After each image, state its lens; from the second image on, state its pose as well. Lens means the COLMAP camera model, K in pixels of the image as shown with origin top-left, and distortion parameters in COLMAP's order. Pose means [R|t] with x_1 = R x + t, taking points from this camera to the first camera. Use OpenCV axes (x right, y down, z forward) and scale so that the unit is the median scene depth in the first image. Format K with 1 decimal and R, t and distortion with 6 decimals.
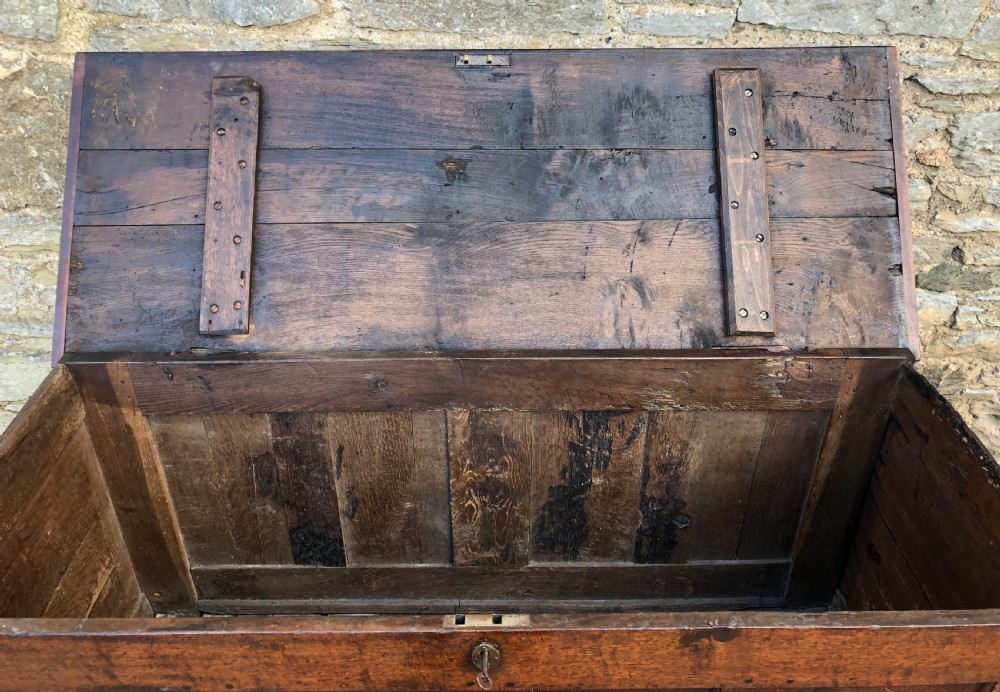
lens RADIAL K [[821.6, 0, 496.5], [0, 821.6, 312.9], [0, 0, 1]] dist [-0.021127, 0.059441]
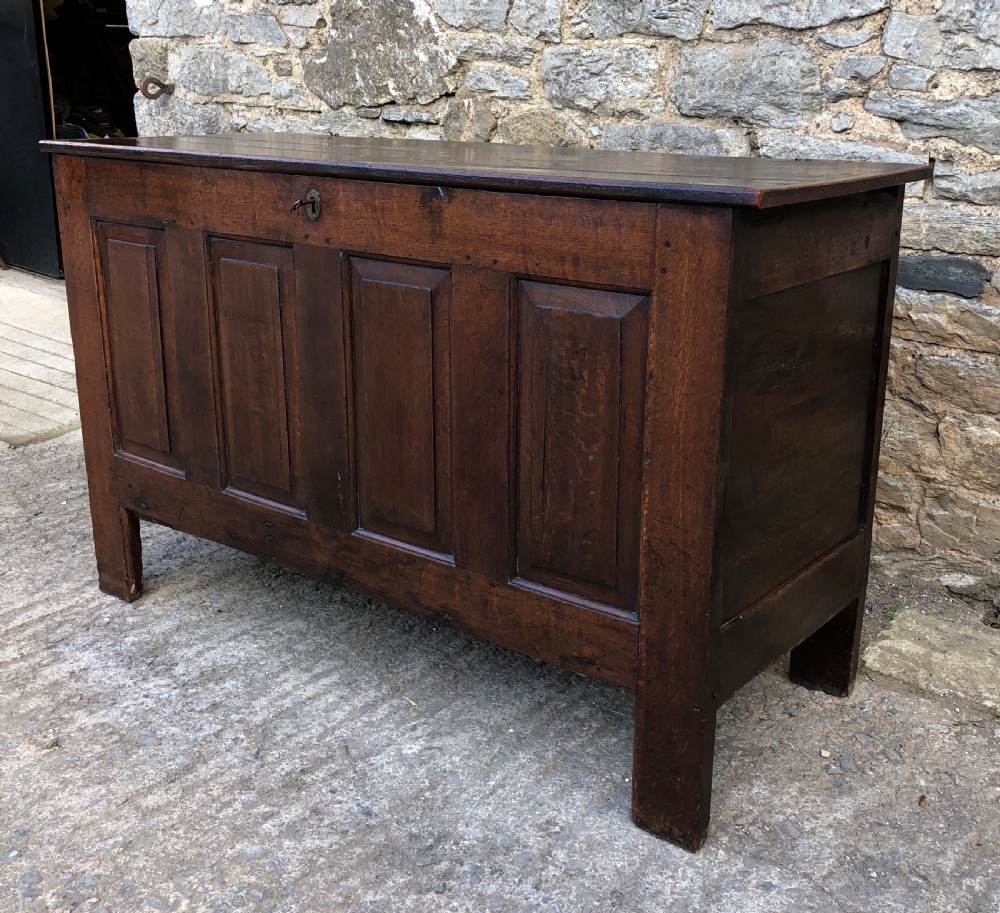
lens RADIAL K [[1182.8, 0, 533.4], [0, 1182.8, 436.9], [0, 0, 1]] dist [0.014280, 0.000000]
pose [[0.790385, 0.188515, -0.582884, 0.938420], [-0.330179, 0.932540, -0.146119, 0.596824], [0.516017, 0.307946, 0.799309, -0.159816]]
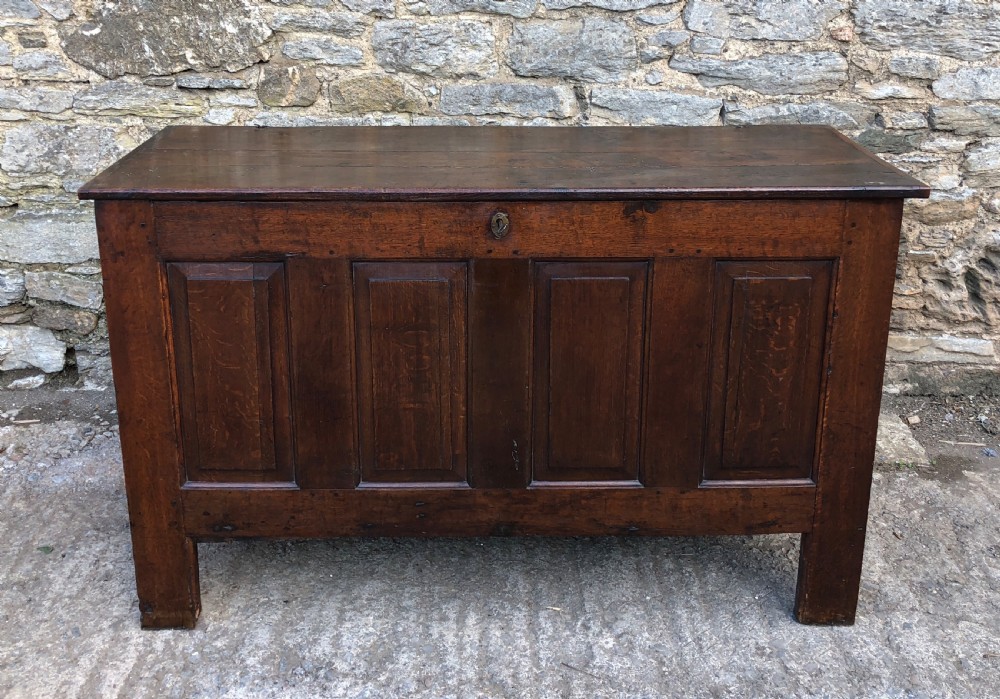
lens RADIAL K [[1073.9, 0, 495.1], [0, 1073.9, 246.5], [0, 0, 1]] dist [0.018782, 0.000000]
pose [[0.999985, 0.003308, 0.004398, -0.019625], [-0.002145, 0.970273, -0.242003, 0.605273], [-0.005068, 0.241990, 0.970266, -0.613464]]
